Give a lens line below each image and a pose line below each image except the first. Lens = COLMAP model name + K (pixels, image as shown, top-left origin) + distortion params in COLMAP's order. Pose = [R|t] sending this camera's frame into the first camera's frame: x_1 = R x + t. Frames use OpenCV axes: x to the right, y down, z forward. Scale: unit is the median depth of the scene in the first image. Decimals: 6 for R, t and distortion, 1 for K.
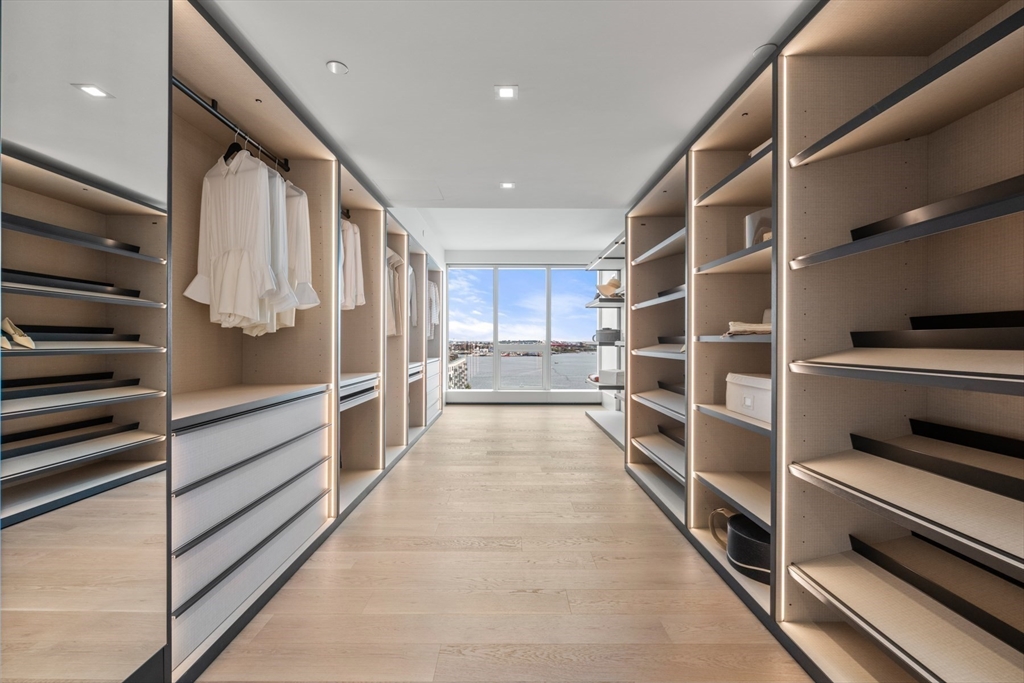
lens RADIAL K [[431.7, 0, 511.0], [0, 431.7, 338.9], [0, 0, 1]] dist [0.000134, -0.000087]
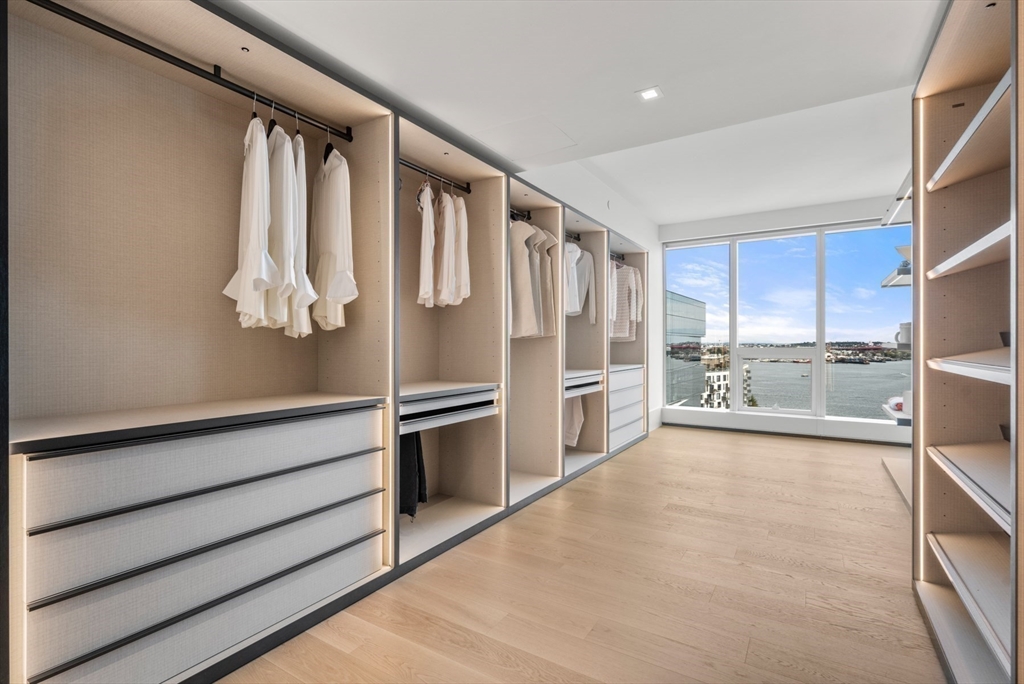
lens RADIAL K [[478.7, 0, 512.0], [0, 478.7, 342.0], [0, 0, 1]] dist [0.001575, -0.000386]
pose [[0.843147, -0.004581, -0.537664, 0.154557], [0.005624, 0.999984, 0.000301, 0.002344], [0.537654, -0.003277, 0.843159, 0.239705]]
